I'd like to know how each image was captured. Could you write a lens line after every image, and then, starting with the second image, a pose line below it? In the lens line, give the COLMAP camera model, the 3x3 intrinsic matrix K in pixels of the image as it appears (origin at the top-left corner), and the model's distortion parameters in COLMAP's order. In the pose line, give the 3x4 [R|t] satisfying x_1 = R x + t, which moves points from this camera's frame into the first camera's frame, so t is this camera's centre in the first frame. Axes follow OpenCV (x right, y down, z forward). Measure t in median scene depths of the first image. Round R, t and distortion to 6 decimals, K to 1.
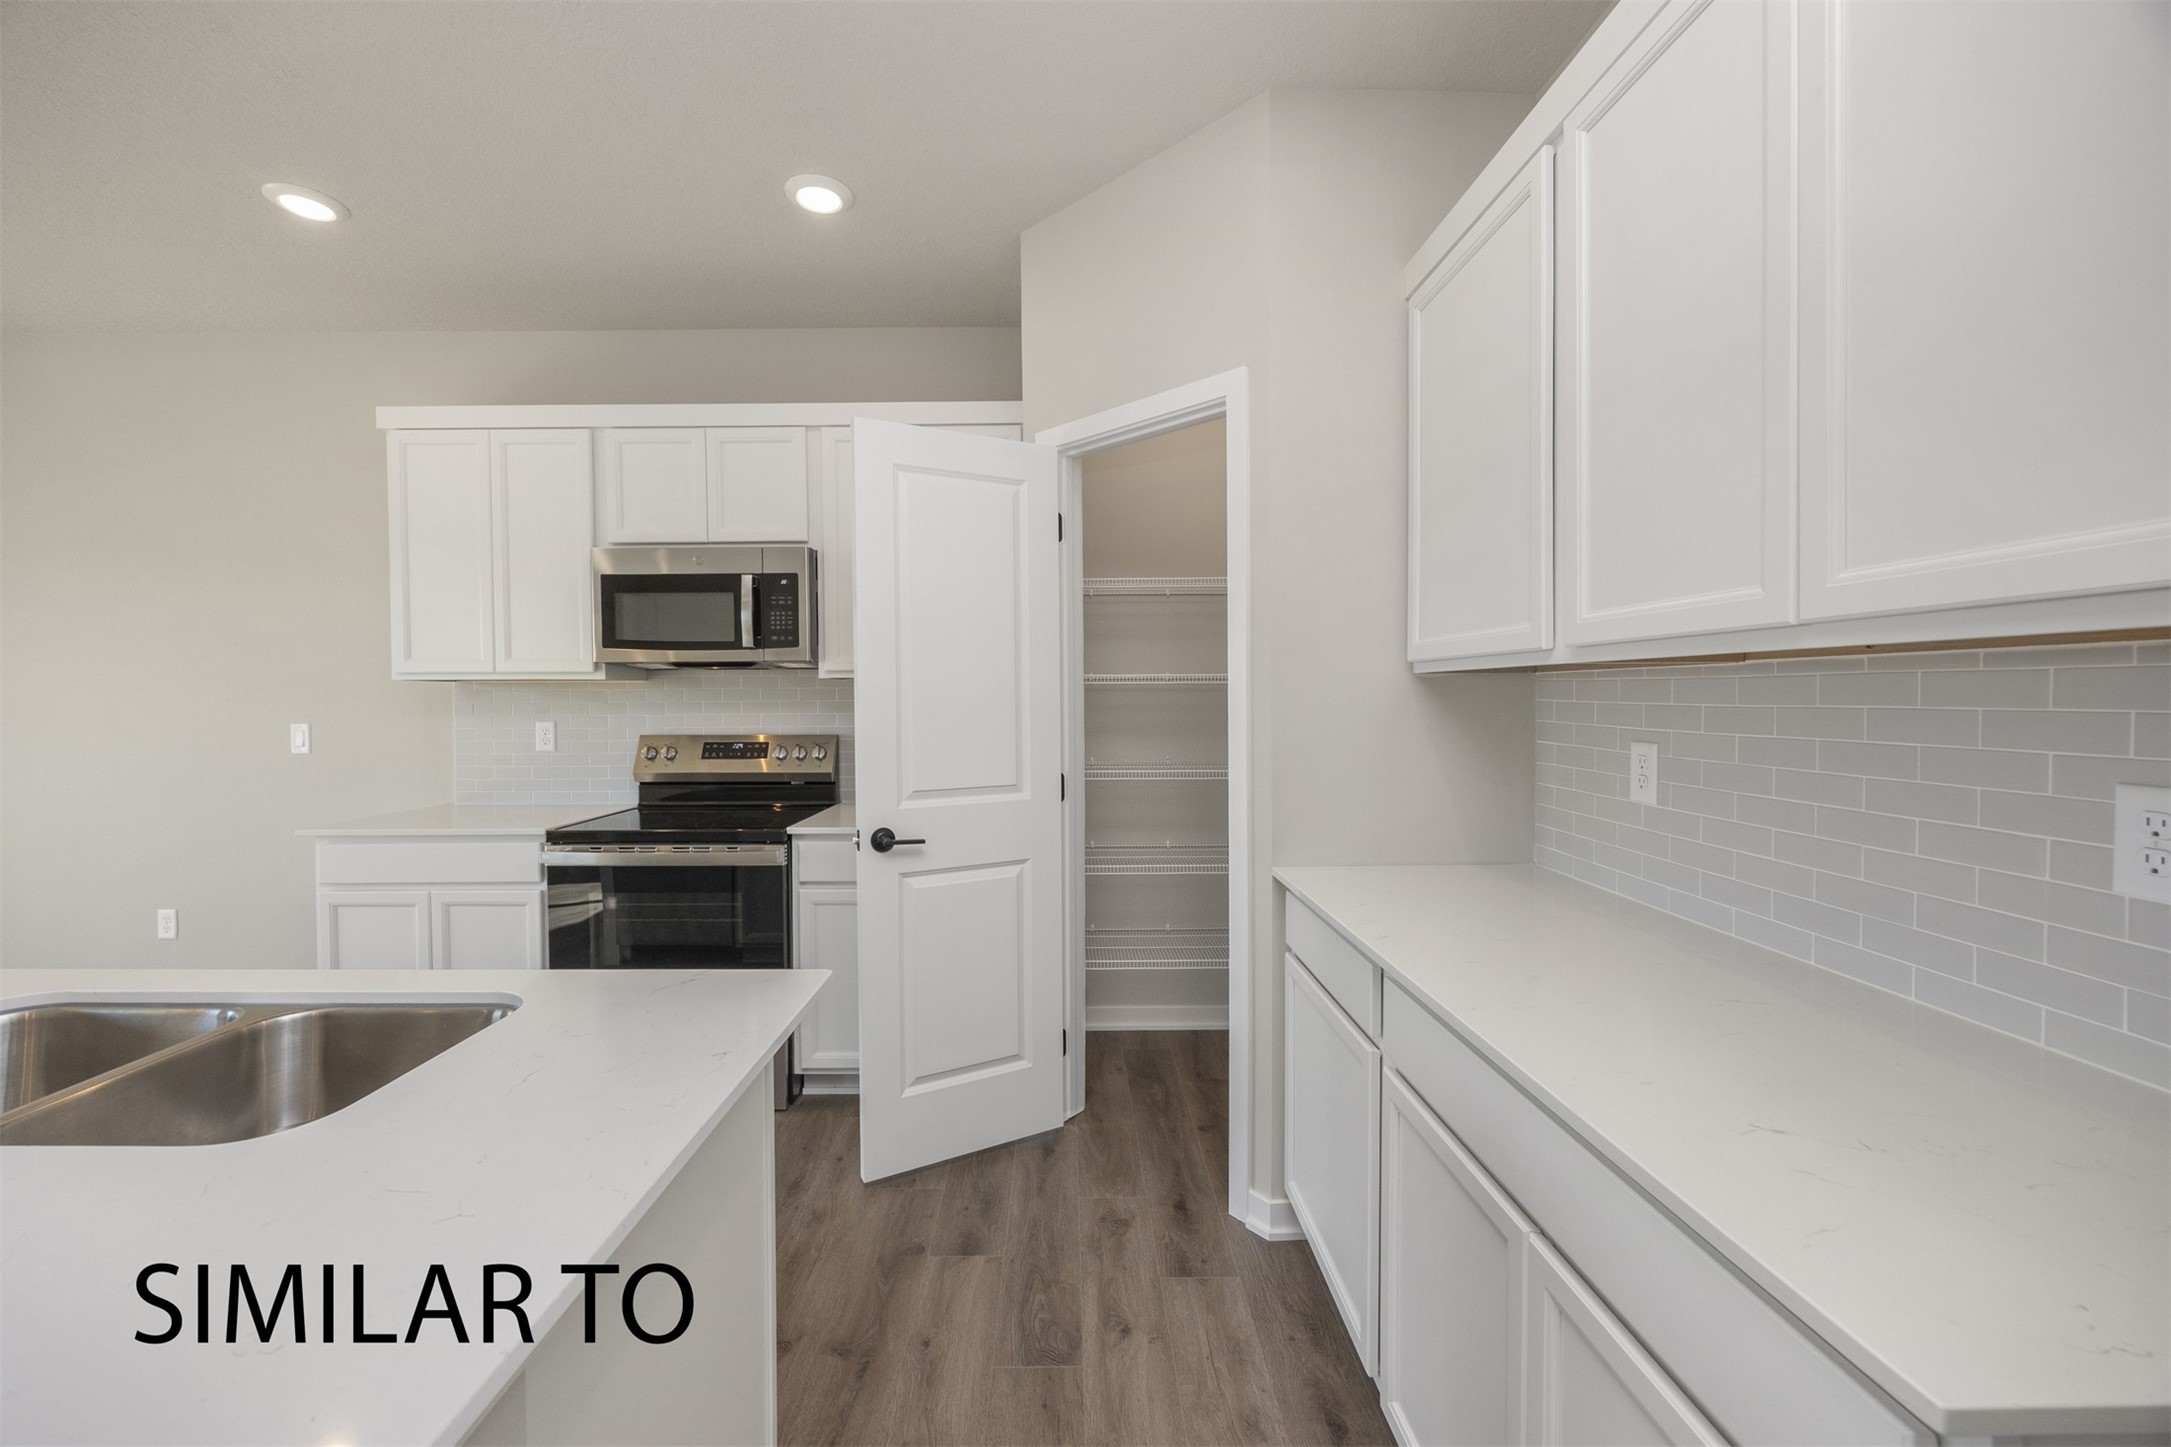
lens RADIAL K [[825.6, 0, 1069.7], [0, 825.6, 716.3], [0, 0, 1]] dist [-0.003198, -0.000066]
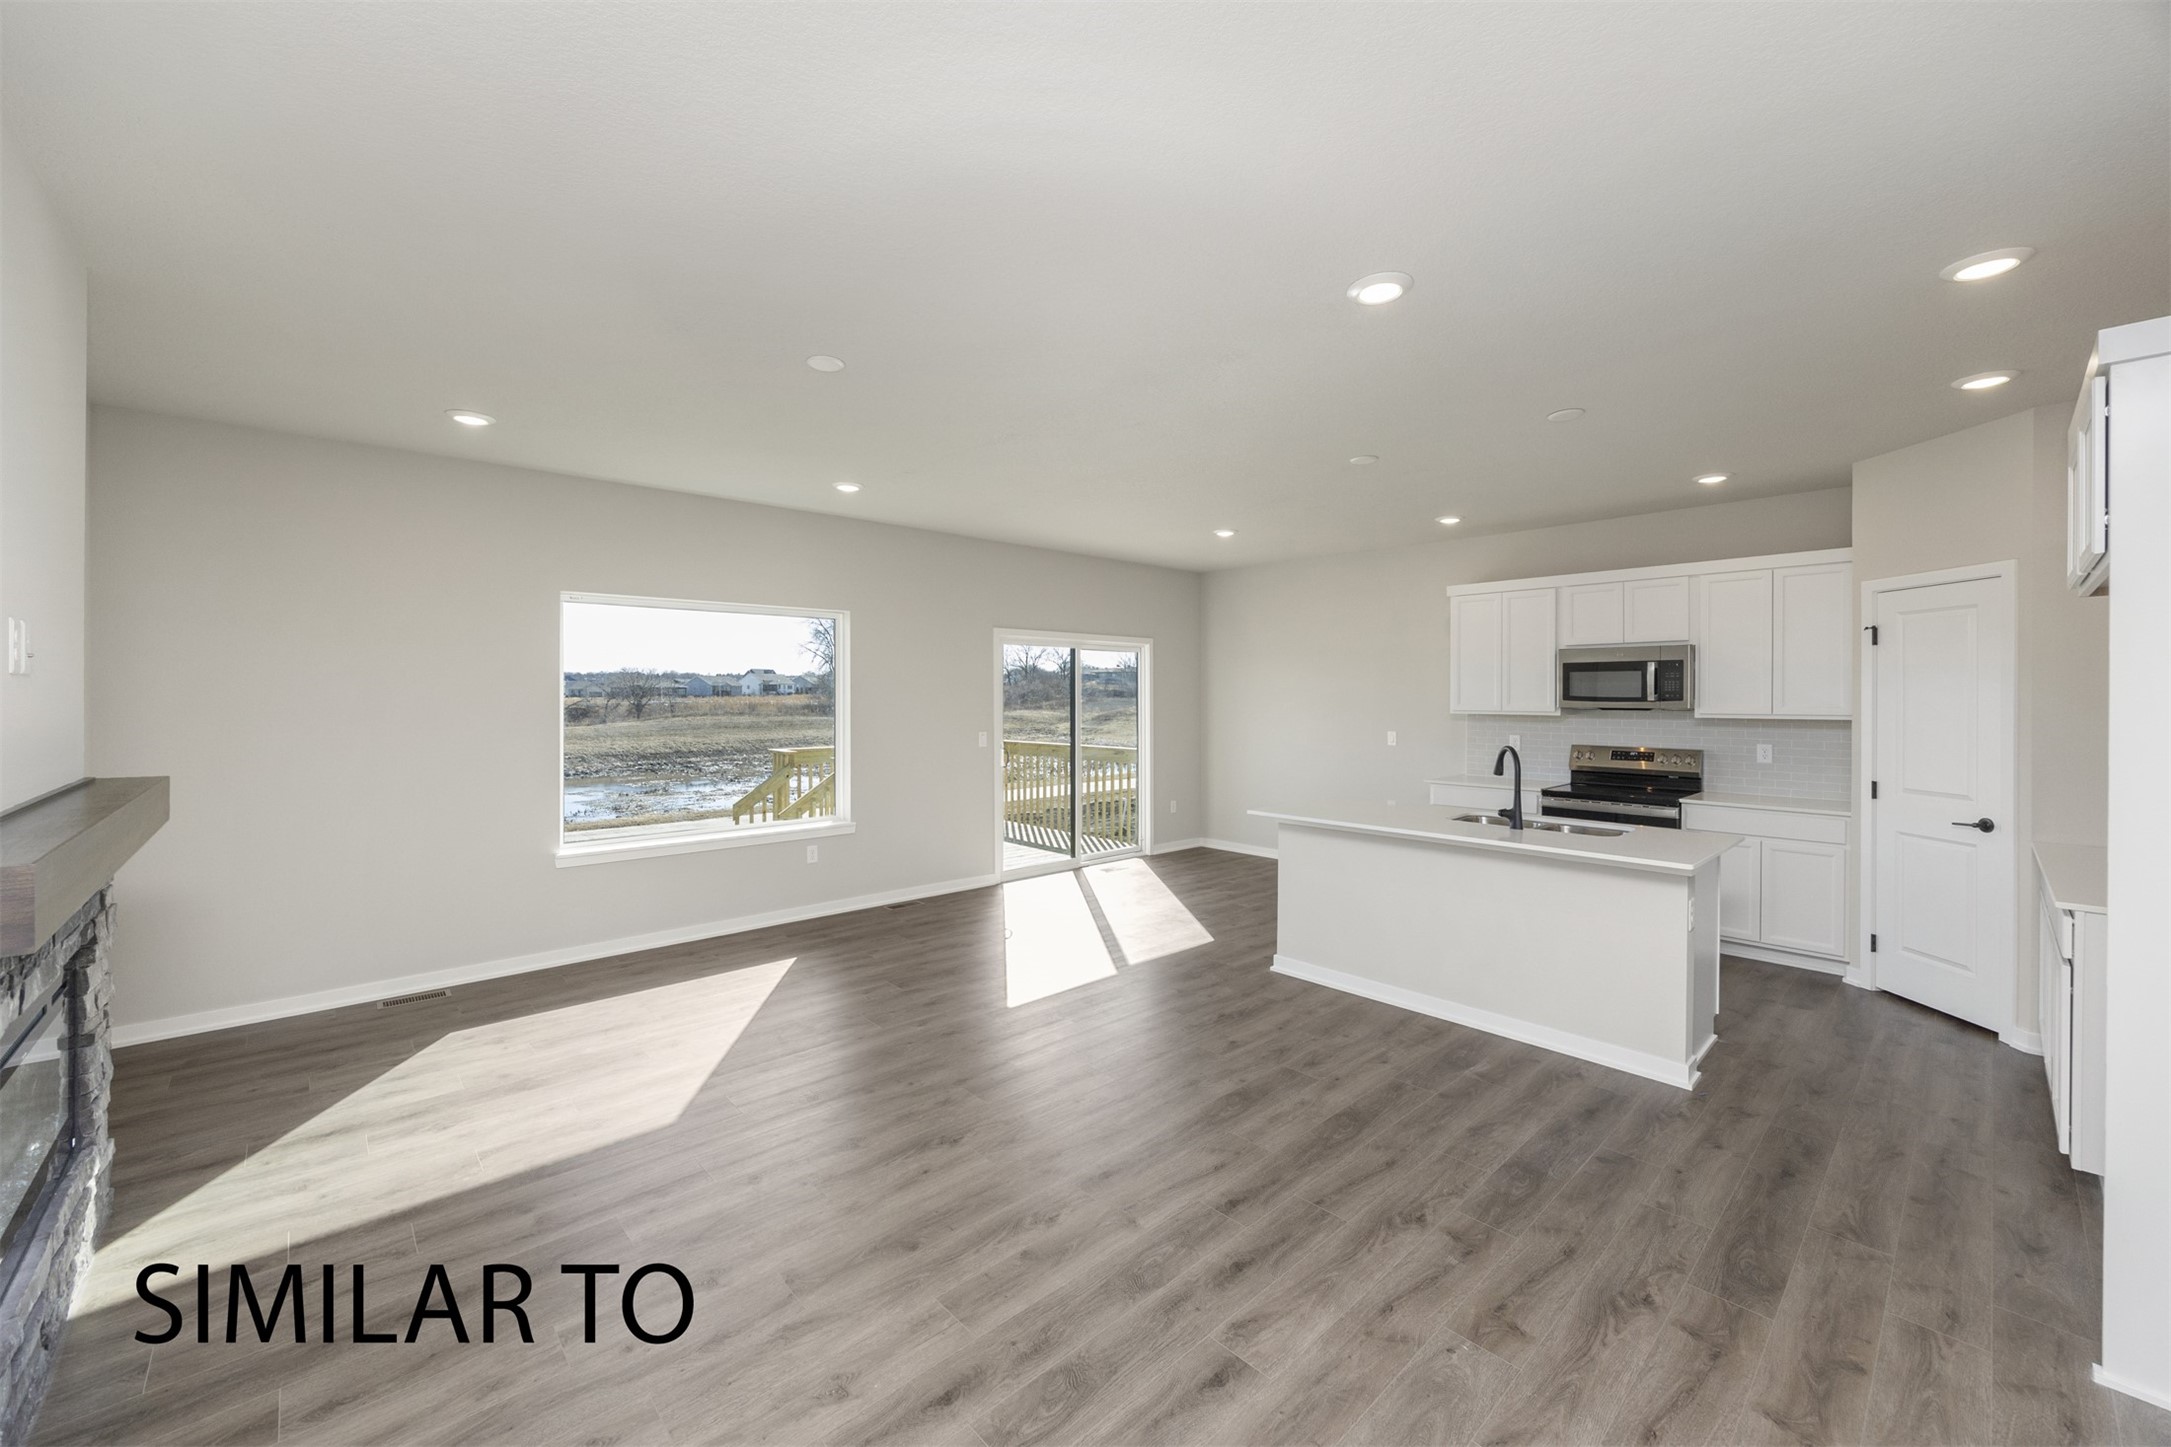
lens RADIAL K [[849.5, 0, 1066.1], [0, 849.5, 700.7], [0, 0, 1]] dist [-0.000085, 0.000057]
pose [[0.670707, 0.010101, -0.741653, 0.143370], [-0.021148, 0.999761, -0.005508, -0.045651], [0.741421, 0.019378, 0.670761, -1.246541]]
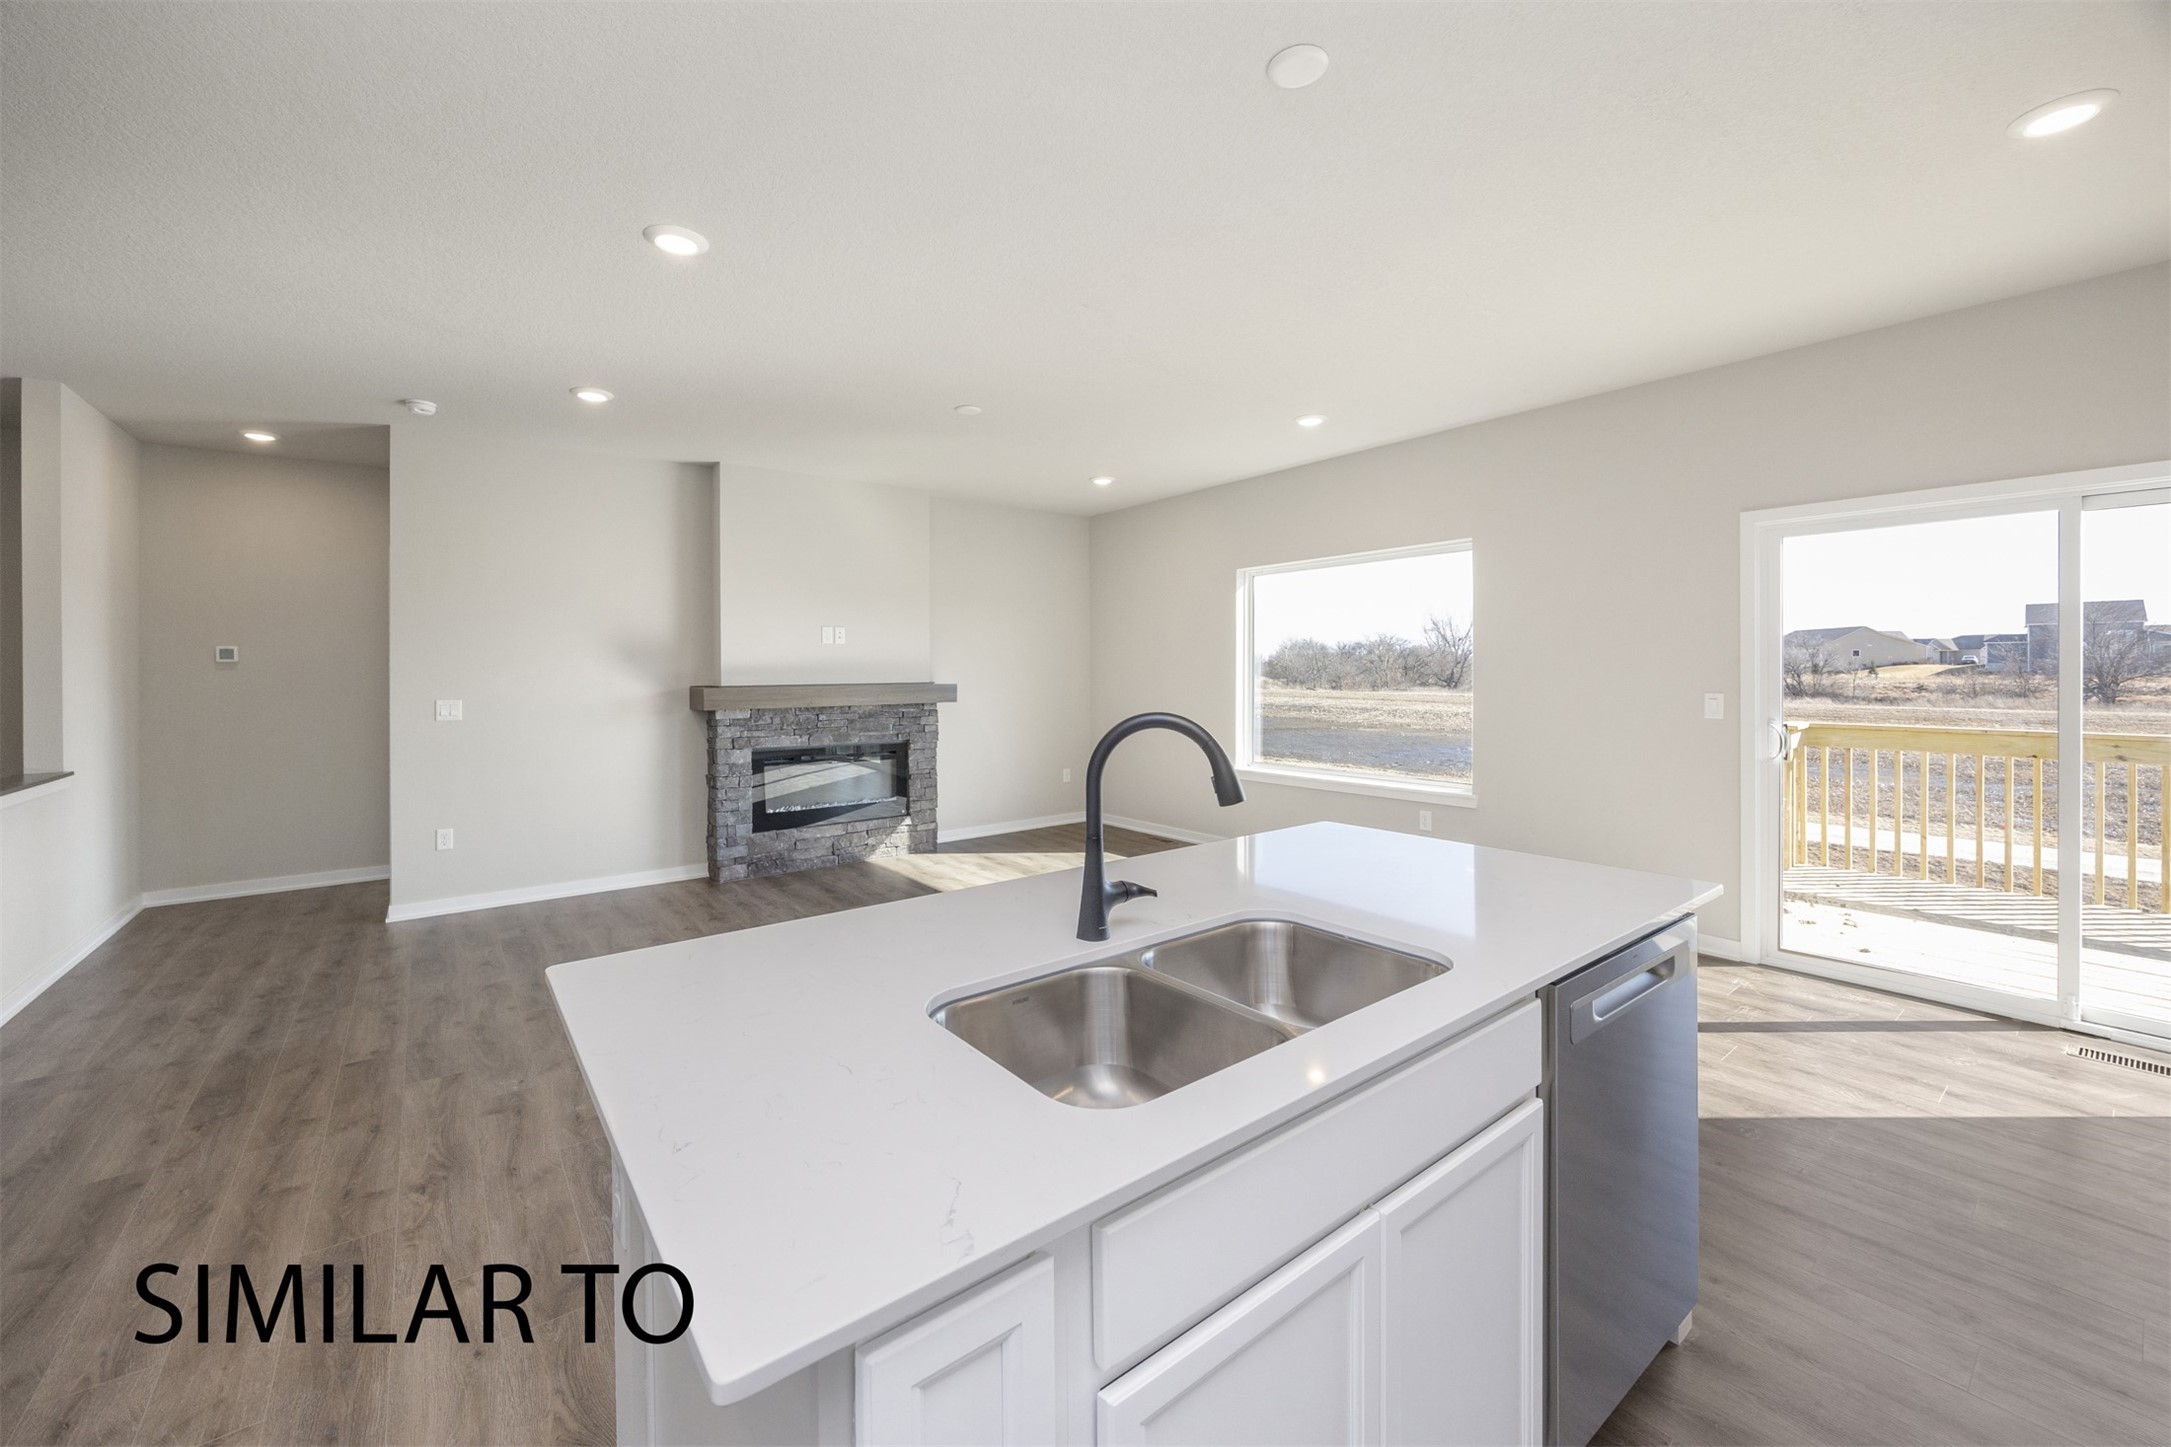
lens RADIAL K [[846.6, 0, 1068.2], [0, 846.6, 675.8], [0, 0, 1]] dist [-0.001370, 0.000158]
pose [[-0.798466, 0.012387, -0.601913, -0.077803], [-0.004083, 0.999654, 0.025988, -0.029556], [0.602027, 0.023208, -0.798139, 0.639130]]
